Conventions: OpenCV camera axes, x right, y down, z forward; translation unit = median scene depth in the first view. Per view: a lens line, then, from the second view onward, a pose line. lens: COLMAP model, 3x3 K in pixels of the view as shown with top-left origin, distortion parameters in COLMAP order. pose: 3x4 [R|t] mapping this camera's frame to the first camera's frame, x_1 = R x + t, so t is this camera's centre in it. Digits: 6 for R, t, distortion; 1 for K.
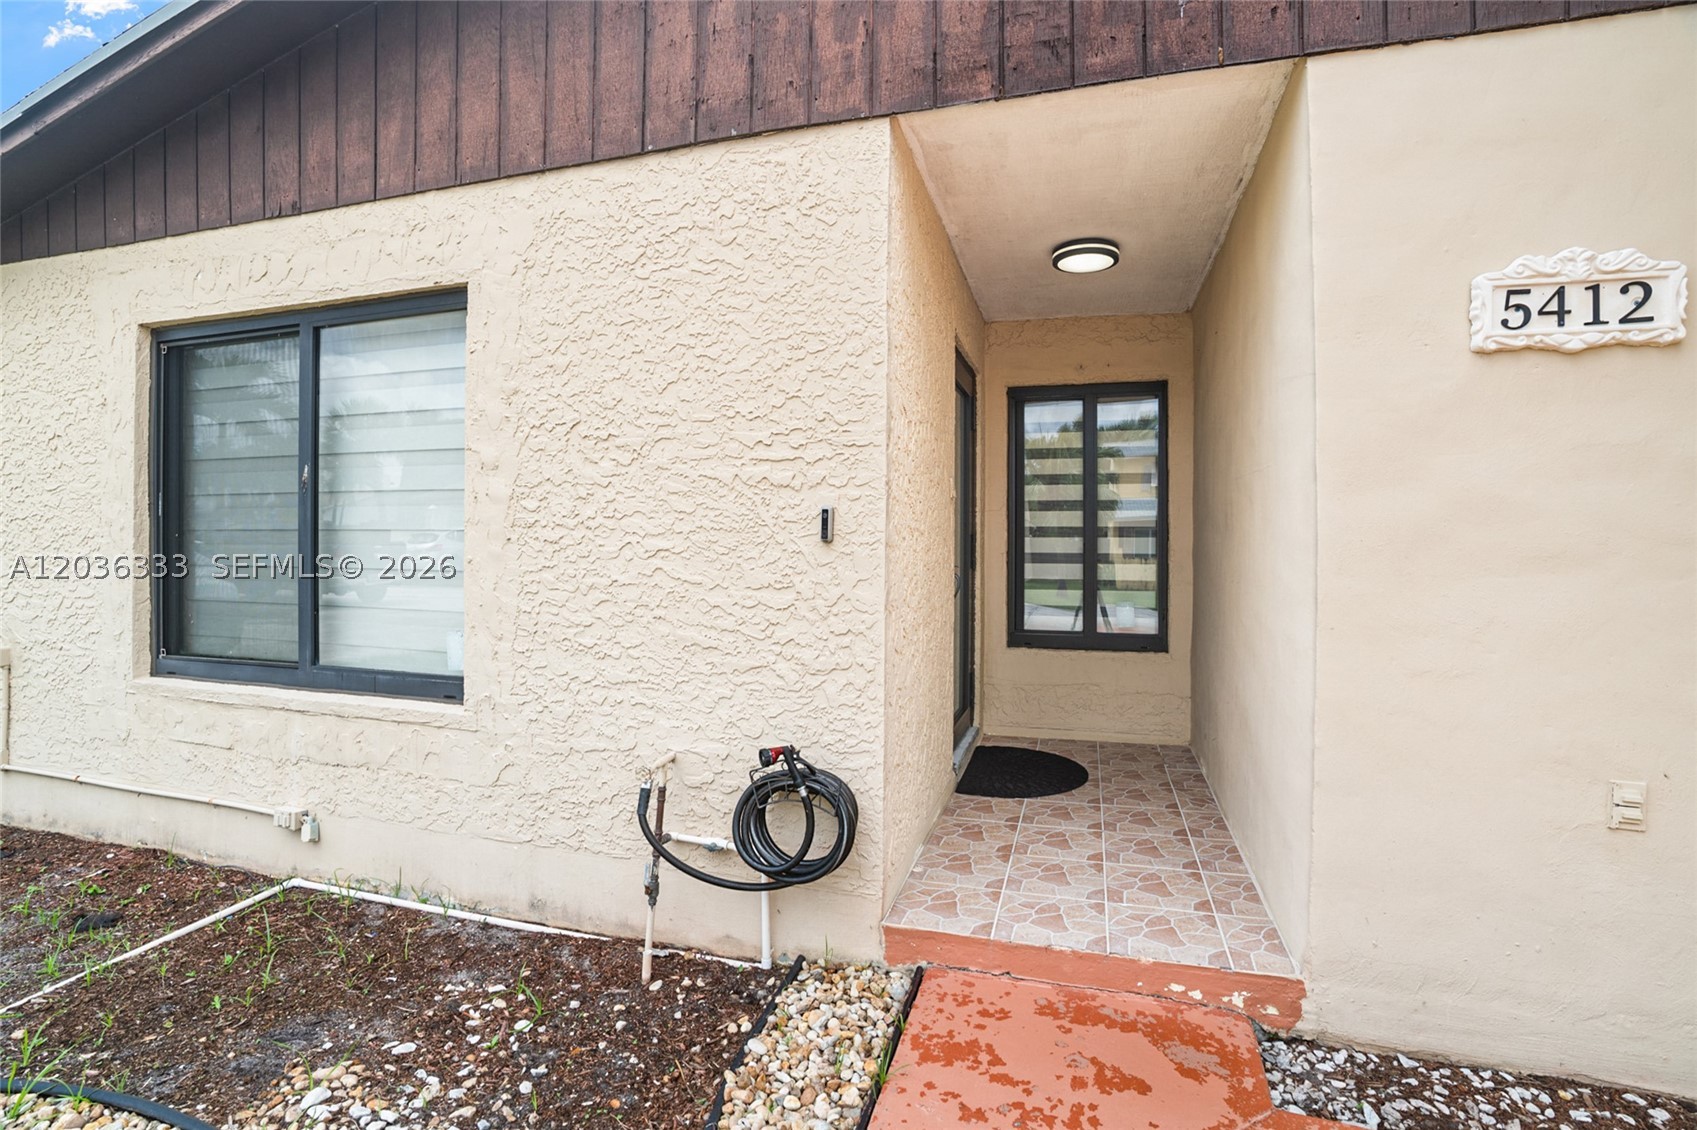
lens RADIAL K [[789.2, 0, 846.8], [0, 789.2, 540.3], [0, 0, 1]] dist [-0.063892, 0.023854]
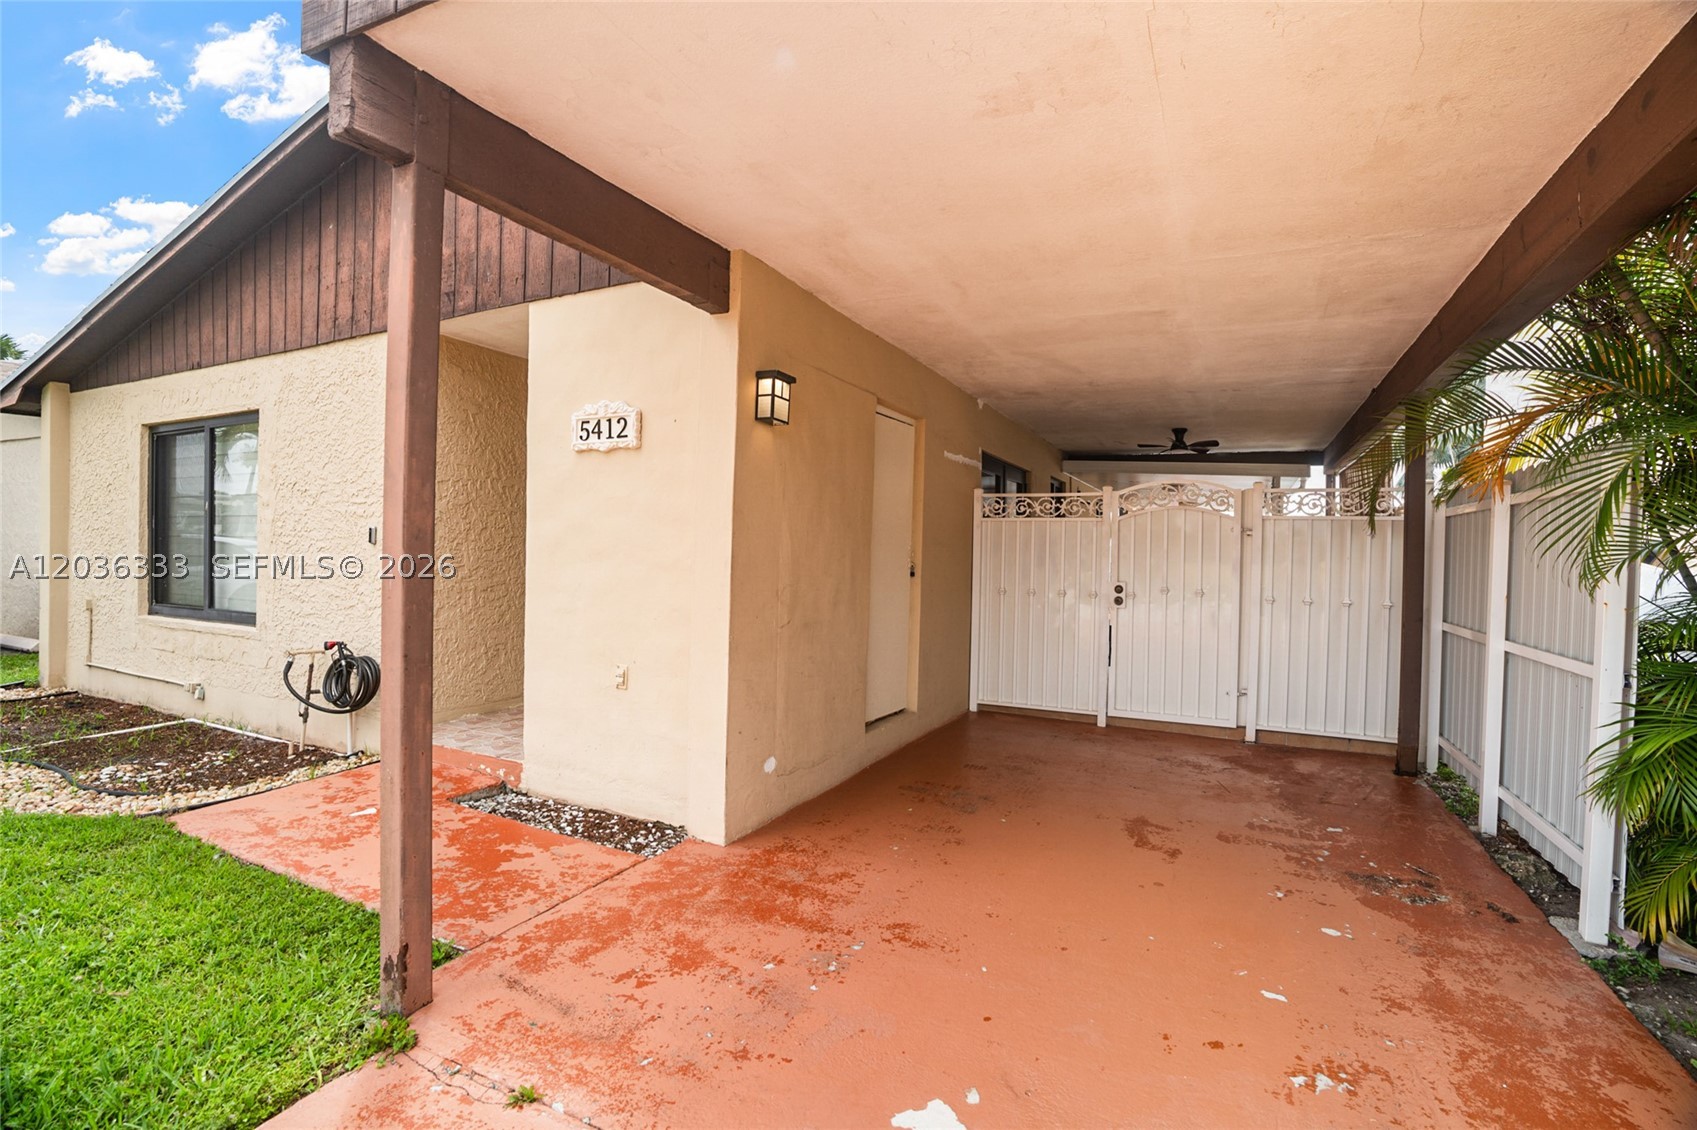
lens RADIAL K [[775.1, 0, 848.5], [0, 775.1, 565.0], [0, 0, 1]] dist [-0.058278, 0.027009]
pose [[0.984356, 0.016831, -0.175388, 1.382046], [-0.014919, 0.999814, 0.012215, 0.012811], [0.175561, -0.009408, 0.984424, -0.639788]]
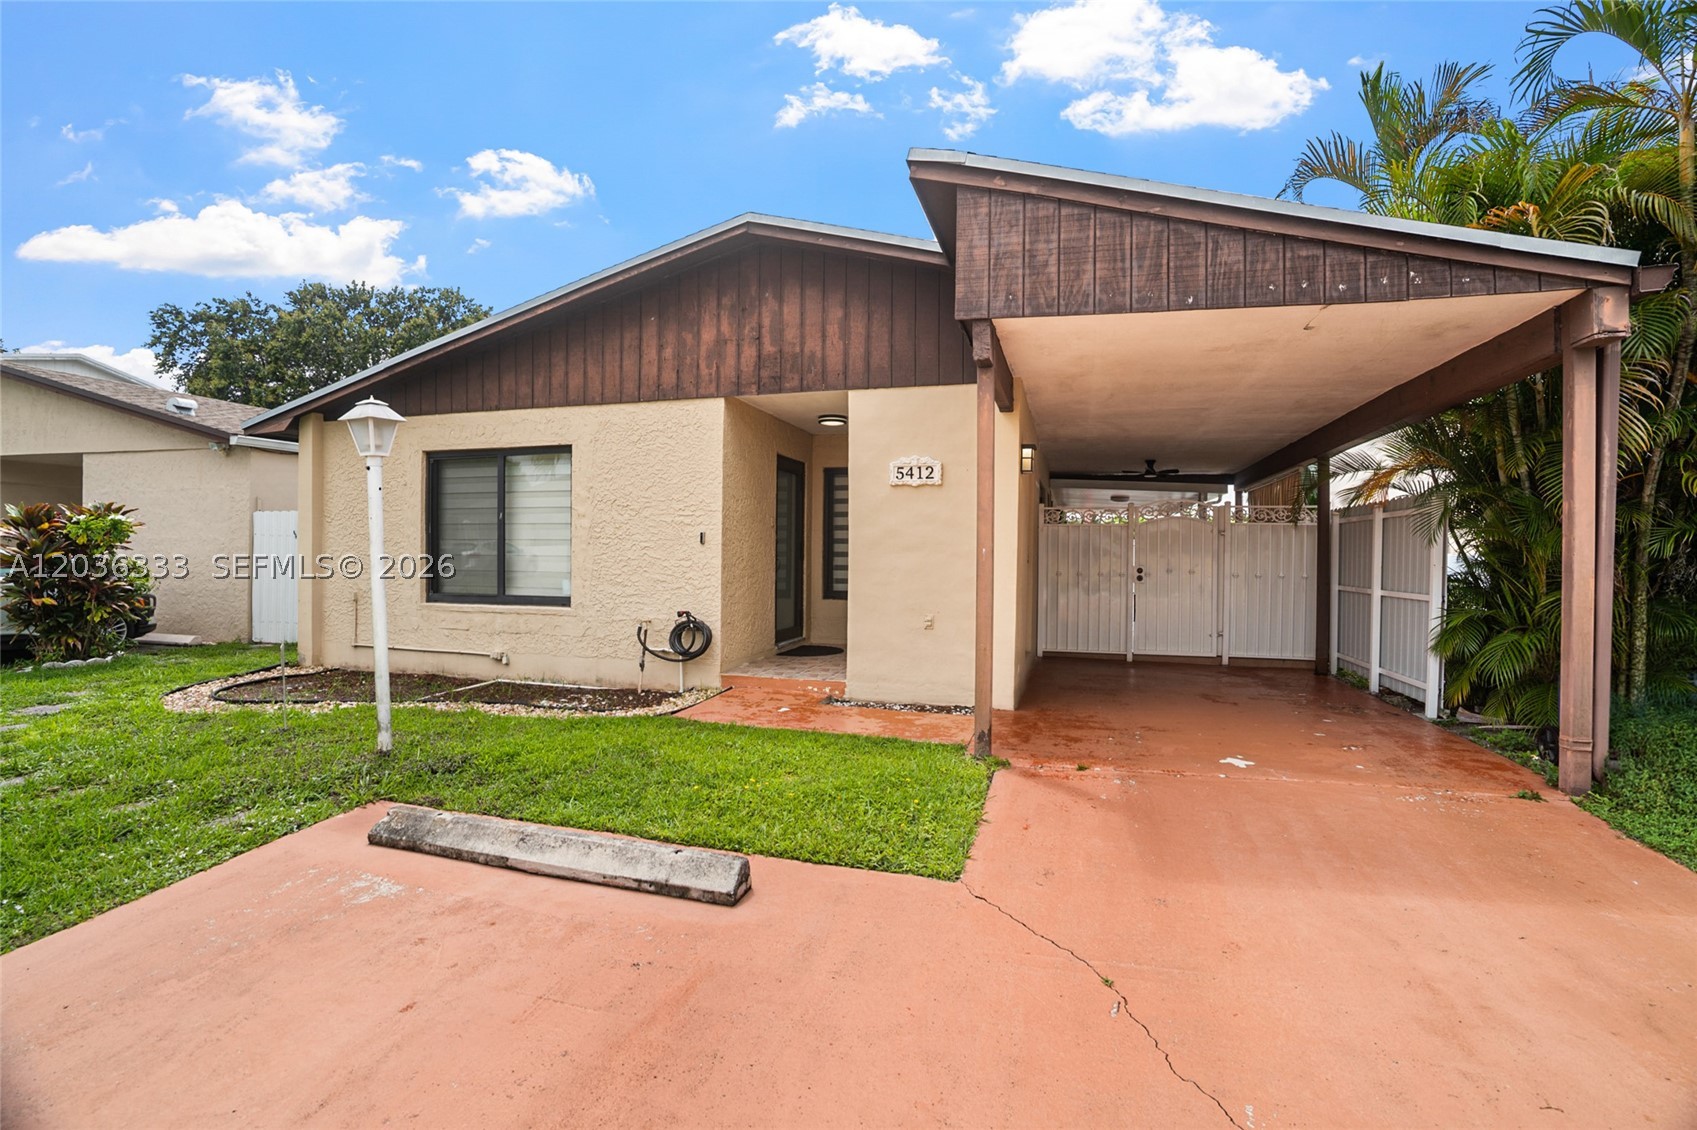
lens RADIAL K [[775.1, 0, 848.5], [0, 775.1, 565.0], [0, 0, 1]] dist [-0.058278, 0.027009]
pose [[0.999981, 0.004421, 0.004365, 0.458688], [-0.004465, 0.999937, 0.010298, 0.044535], [-0.004320, -0.010317, 0.999937, -1.700615]]
